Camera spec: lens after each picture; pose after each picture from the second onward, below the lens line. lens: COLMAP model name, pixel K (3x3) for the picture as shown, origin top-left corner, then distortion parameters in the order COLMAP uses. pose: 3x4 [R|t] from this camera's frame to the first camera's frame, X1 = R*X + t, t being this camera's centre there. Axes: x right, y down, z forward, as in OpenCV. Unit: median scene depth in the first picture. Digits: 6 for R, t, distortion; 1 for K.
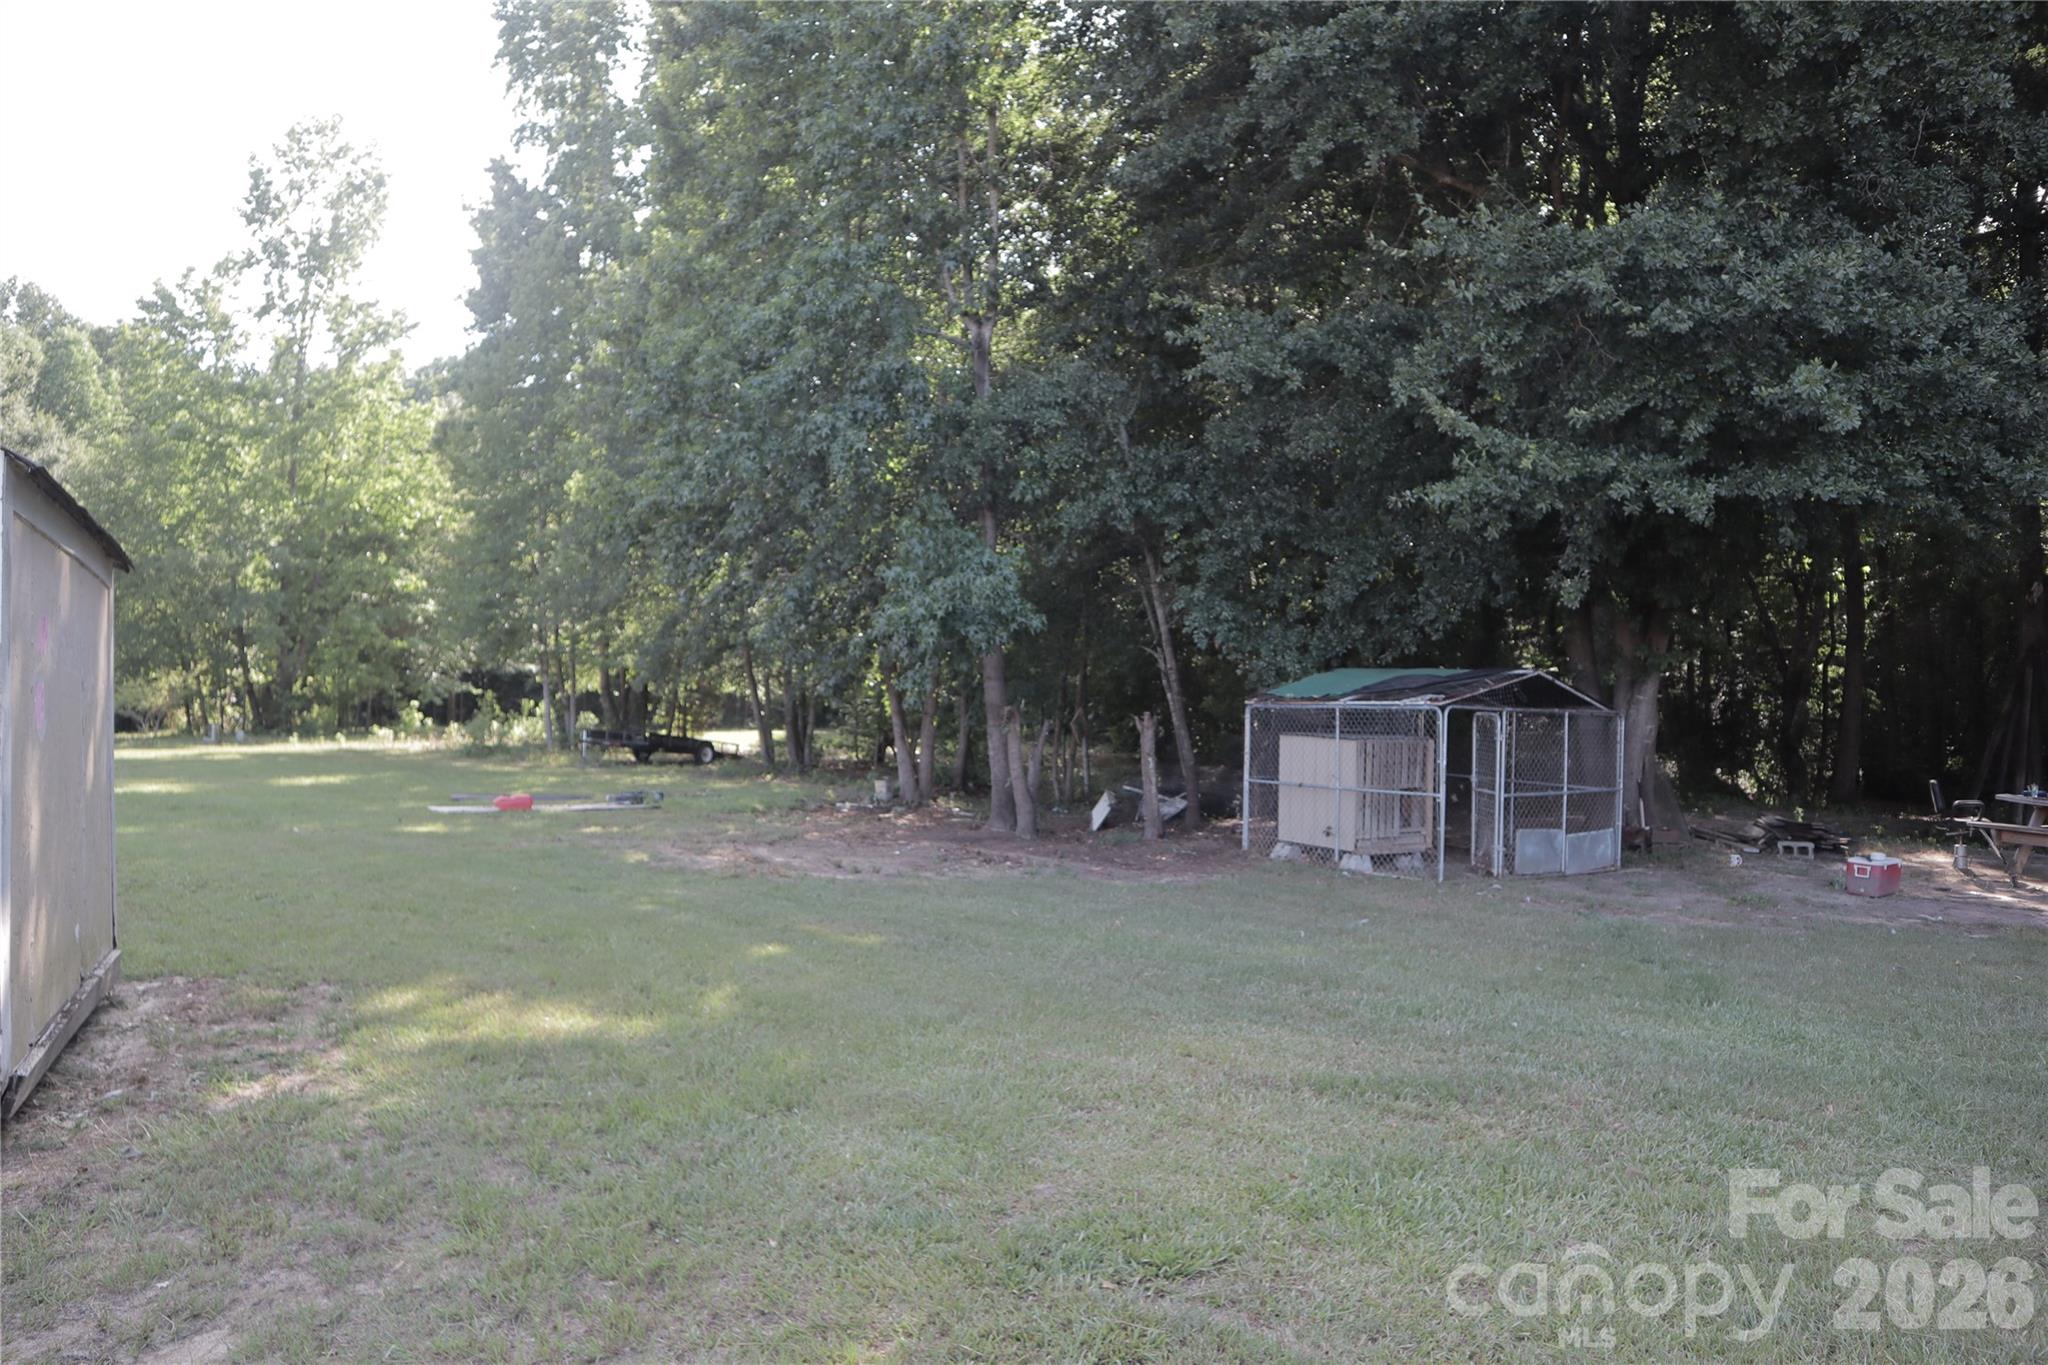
lens RADIAL K [[1344.6, 0, 1023.7], [0, 1344.6, 765.5], [0, 0, 1]] dist [-0.125202, -0.001180]
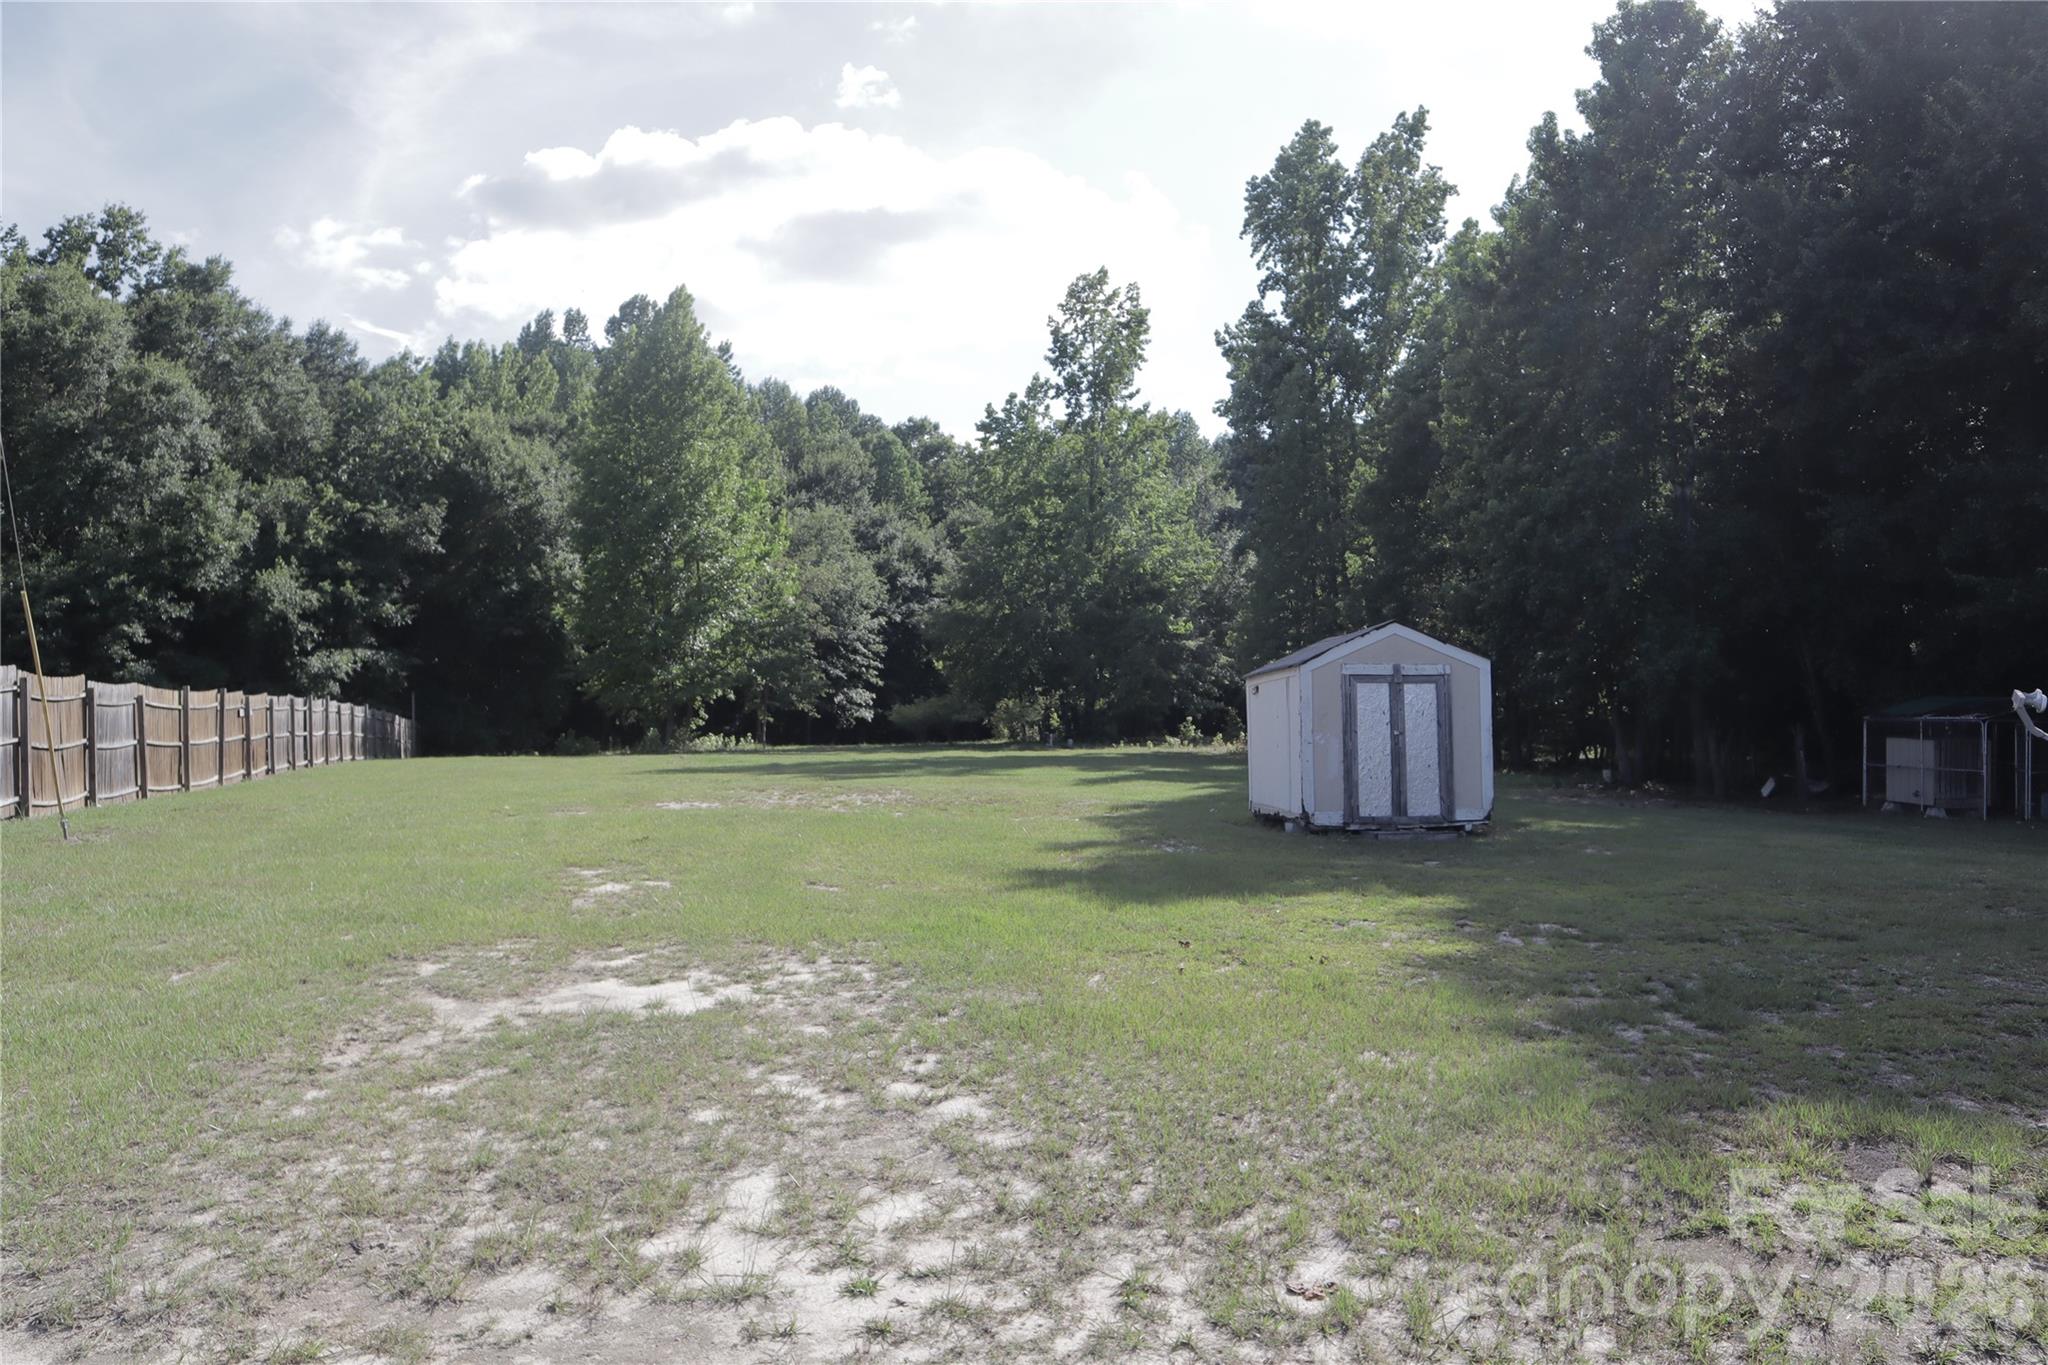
lens RADIAL K [[1423.2, 0, 1024.0], [0, 1423.2, 682.5], [0, 0, 1]] dist [-0.130609, 0.084311]
pose [[0.912602, -0.021826, -0.408266, -0.036153], [-0.004480, 0.997980, -0.063366, 0.008462], [0.408824, 0.059657, 0.910661, -0.394591]]
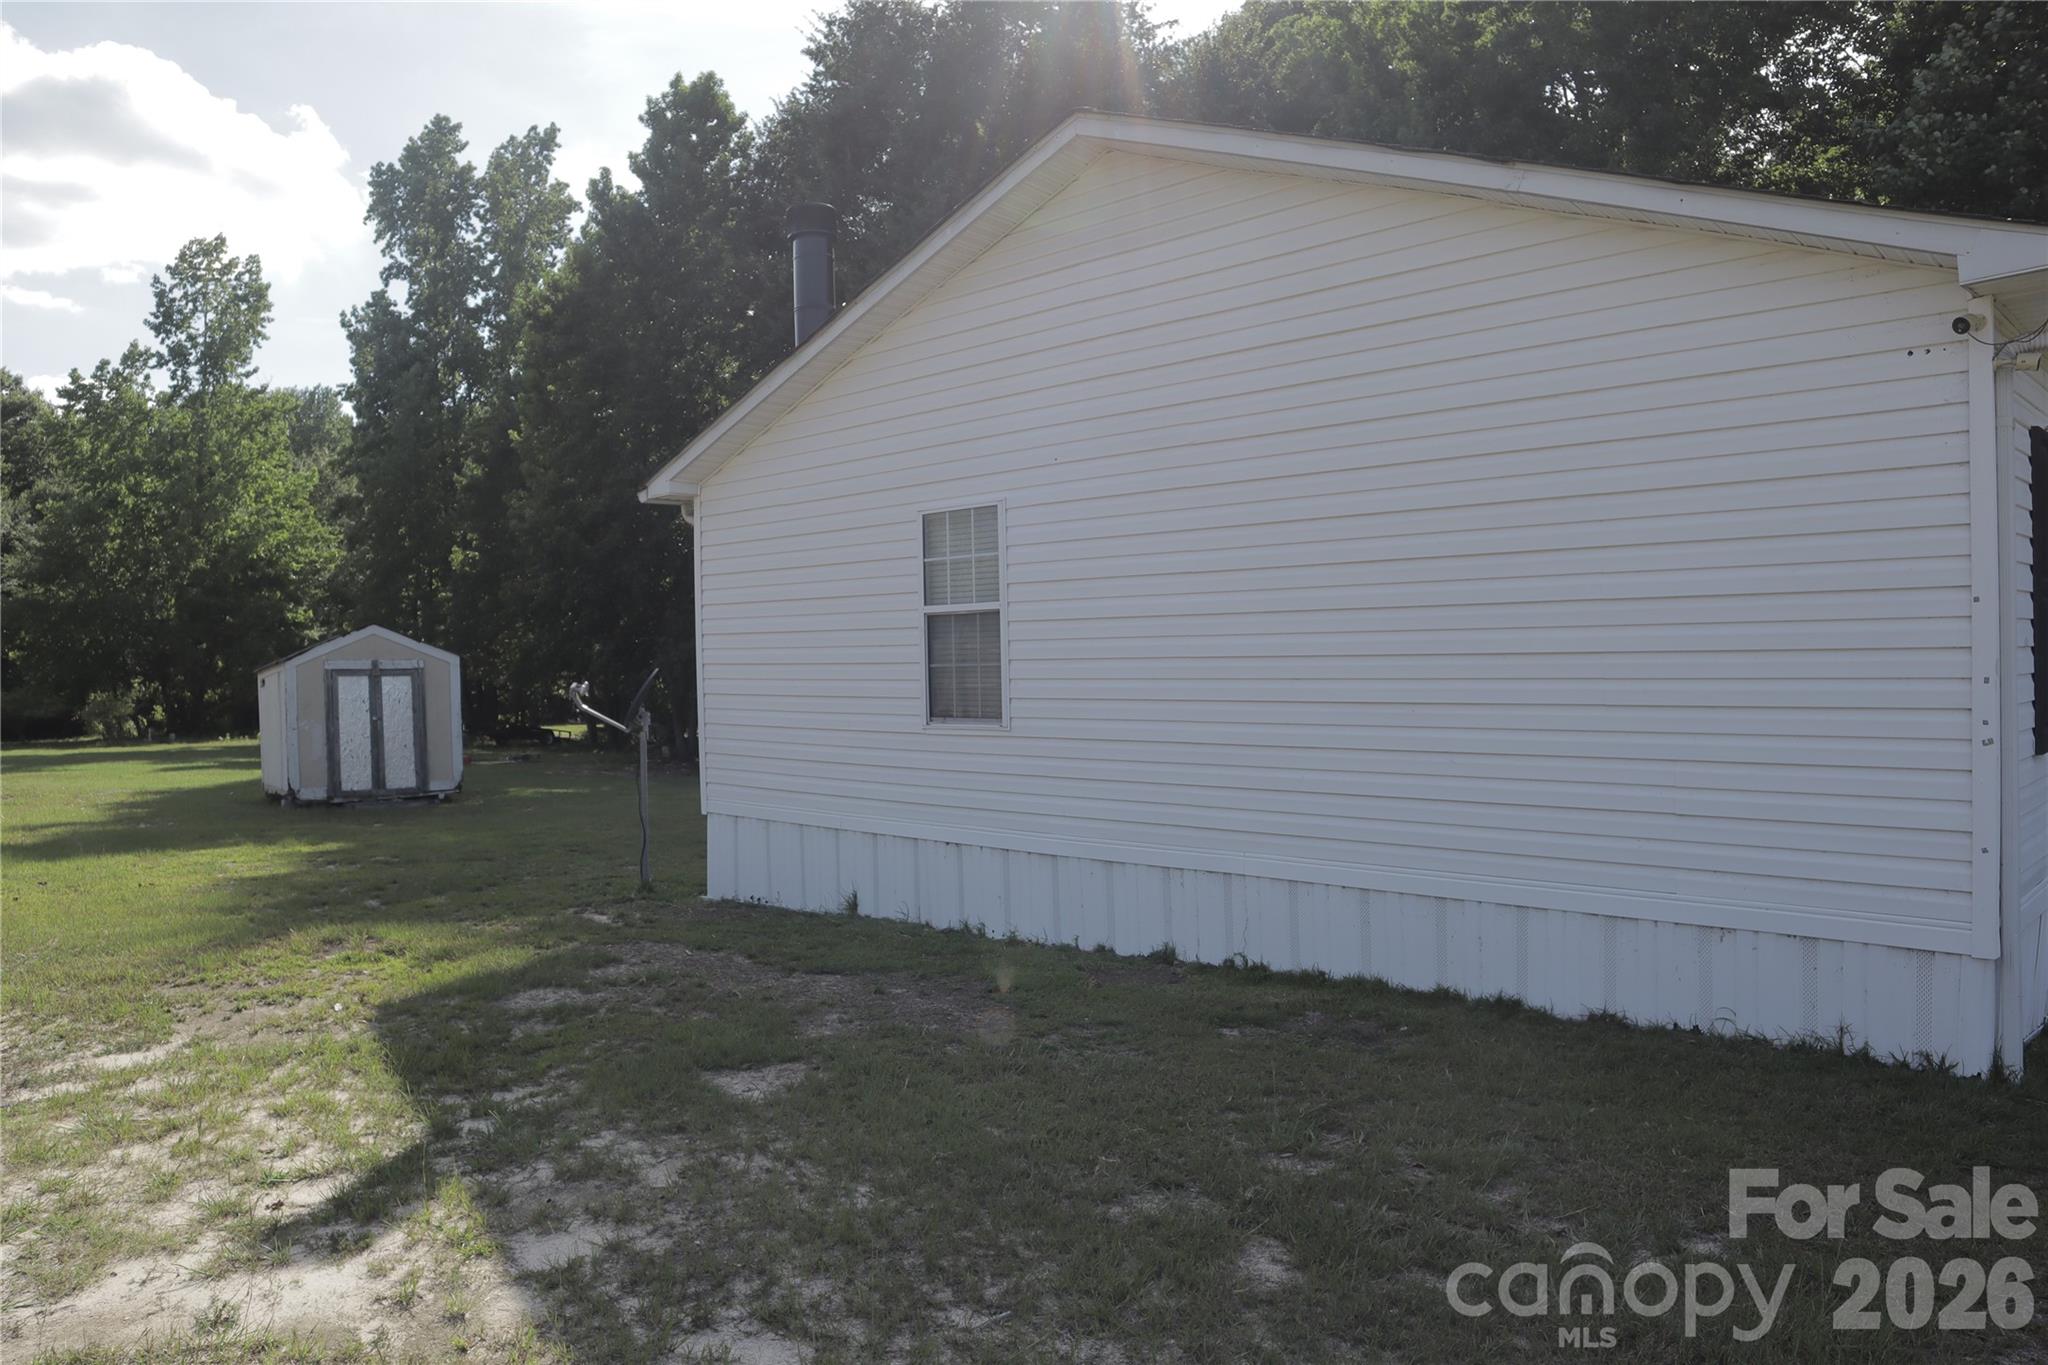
lens RADIAL K [[1423.2, 0, 1024.0], [0, 1423.2, 682.5], [0, 0, 1]] dist [-0.130609, 0.084311]
pose [[0.989886, -0.030910, 0.138454, 0.045753], [0.037221, 0.998372, -0.043225, 0.012932], [-0.136893, 0.047941, 0.989425, -0.473091]]
